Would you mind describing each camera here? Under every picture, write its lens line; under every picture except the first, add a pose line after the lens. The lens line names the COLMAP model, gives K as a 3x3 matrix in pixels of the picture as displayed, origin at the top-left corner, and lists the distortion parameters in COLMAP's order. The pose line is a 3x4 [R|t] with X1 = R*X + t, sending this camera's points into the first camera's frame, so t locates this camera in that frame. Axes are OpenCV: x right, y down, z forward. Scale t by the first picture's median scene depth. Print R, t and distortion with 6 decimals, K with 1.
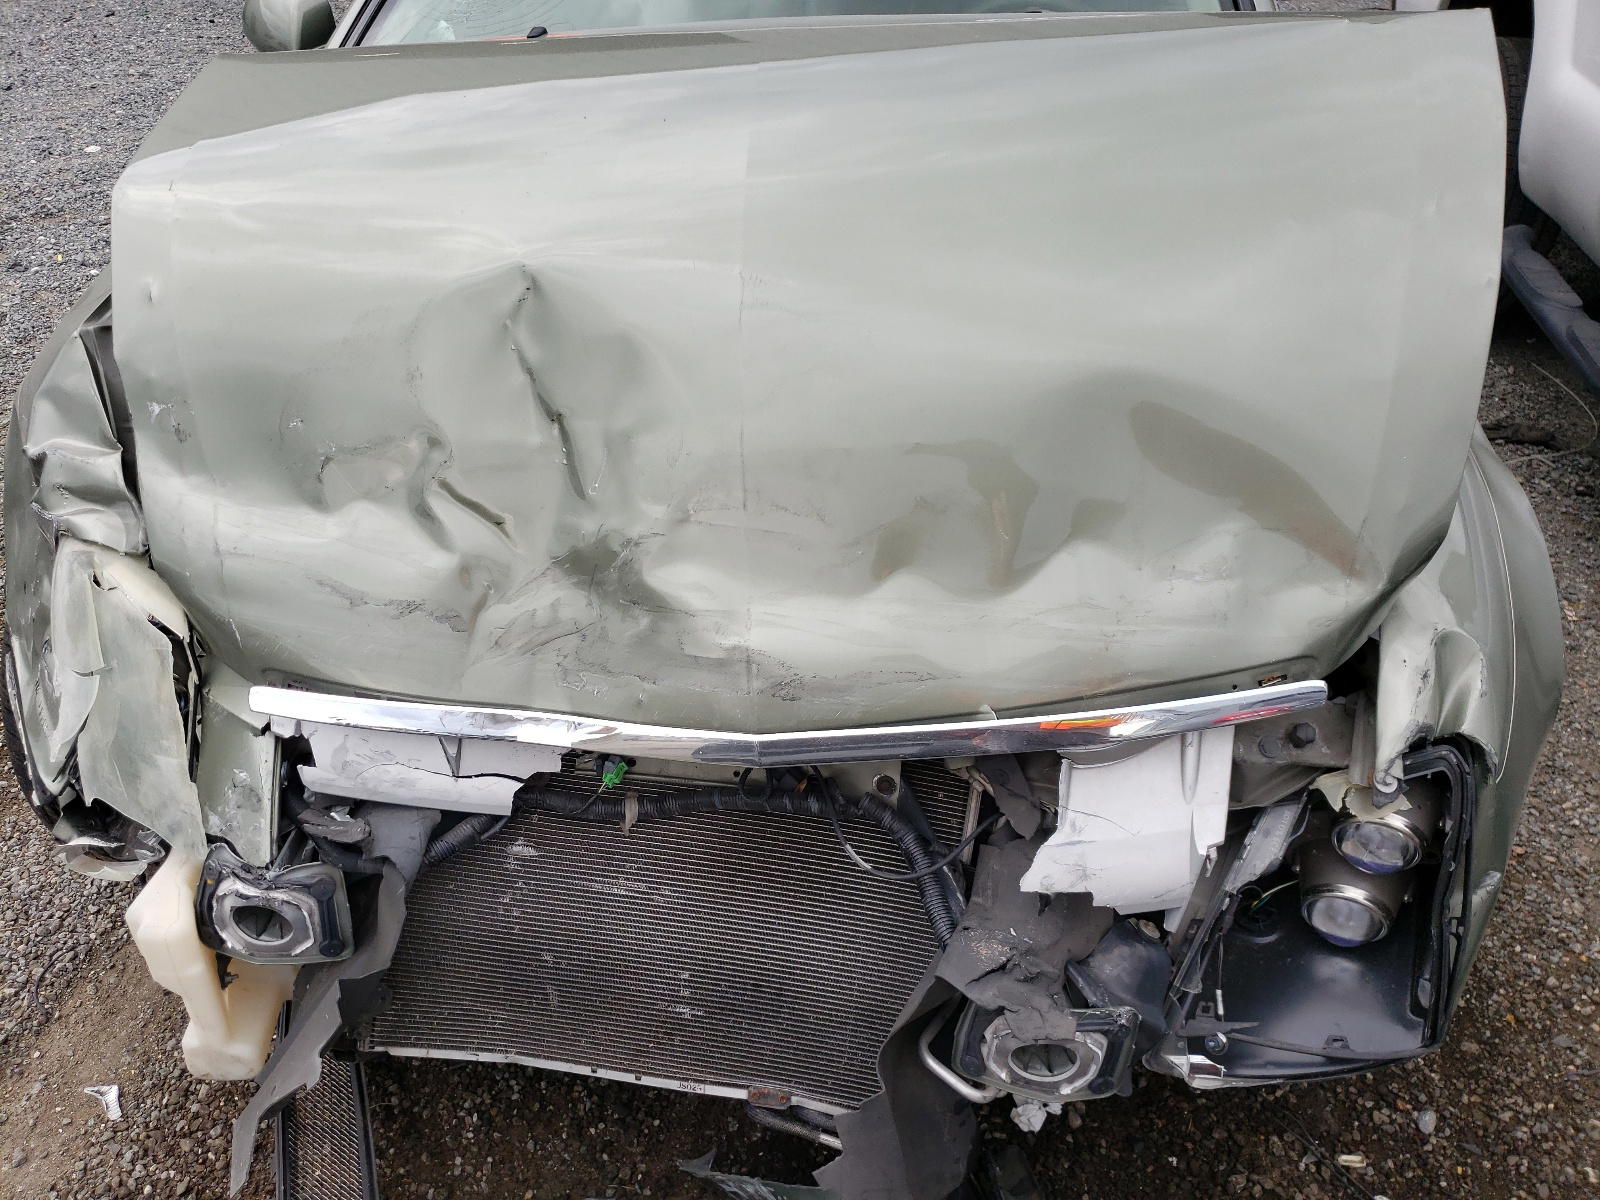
lens RADIAL K [[1260.4, 0, 800.0], [0, 1260.4, 600.0], [0, 0, 1]] dist [-0.003949, -0.003866]
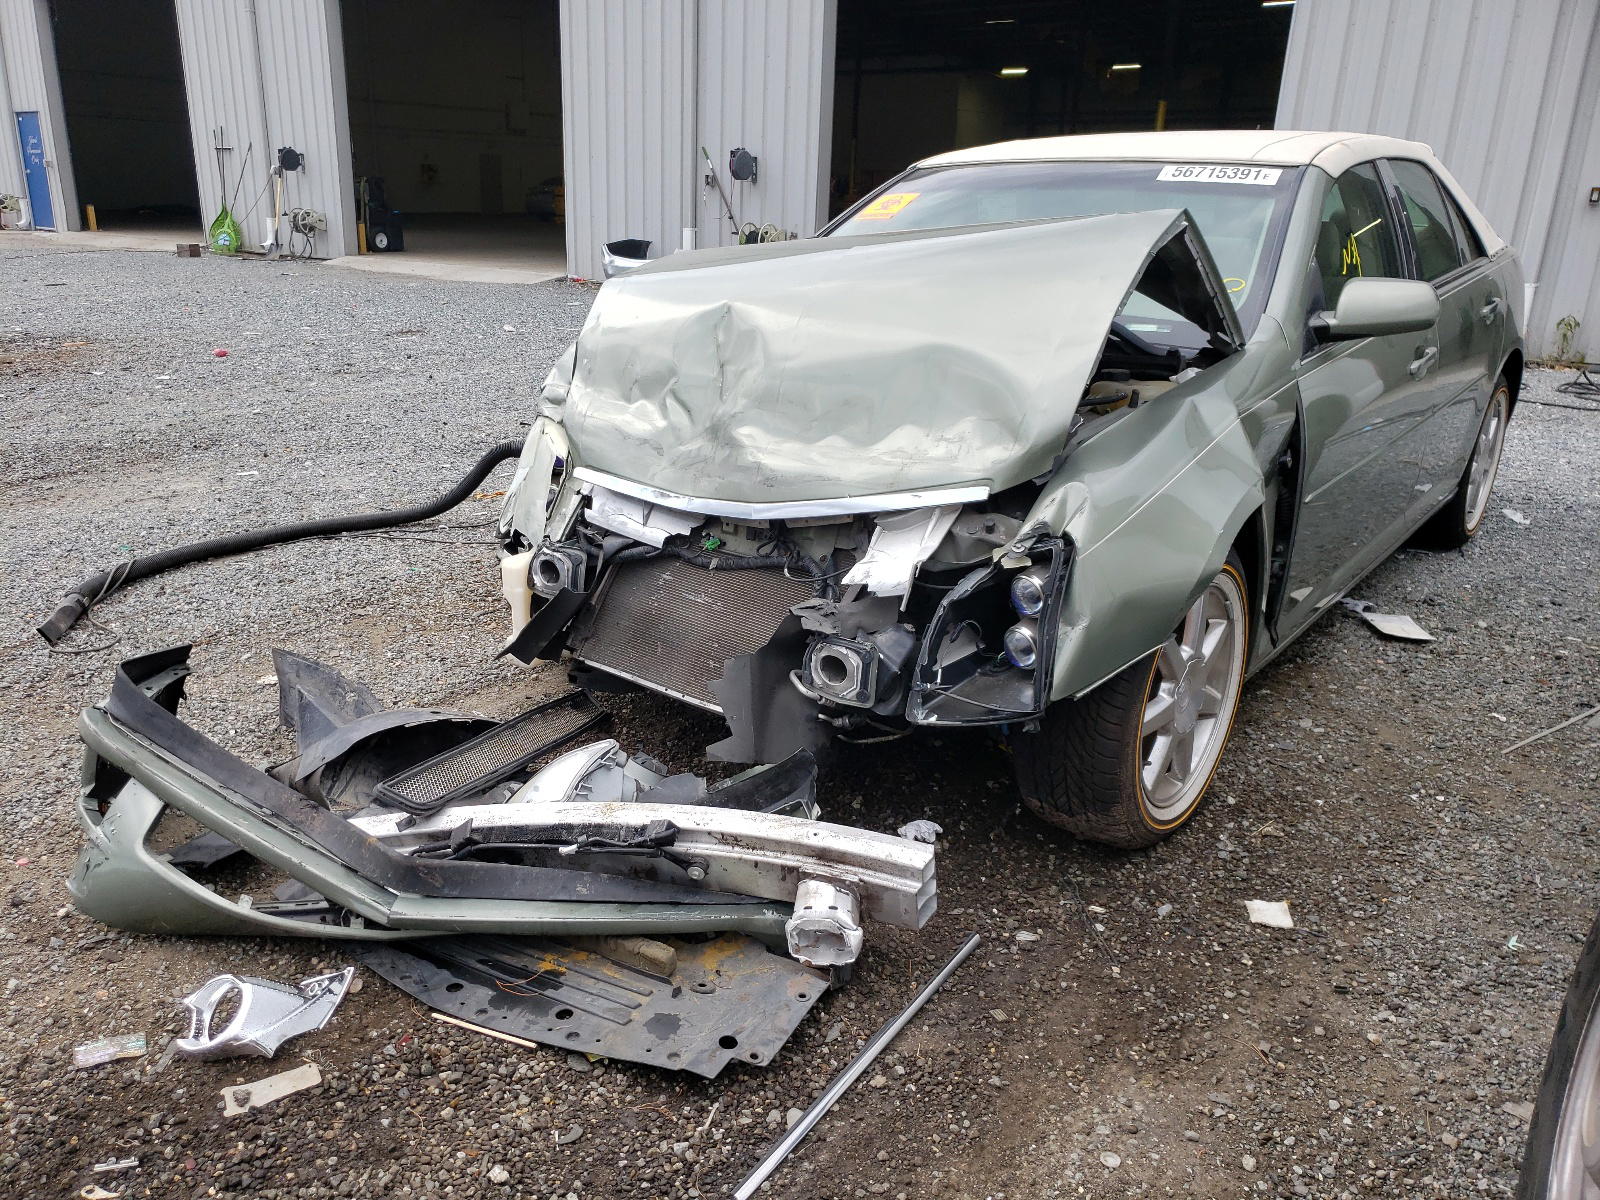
lens RADIAL K [[1260.4, 0, 800.0], [0, 1260.4, 600.0], [0, 0, 1]] dist [-0.003949, -0.003866]
pose [[0.873143, 0.138942, -0.467244, 1.012390], [-0.271673, 0.934558, -0.229771, 0.703000], [0.404742, 0.327560, 0.853750, -0.705168]]
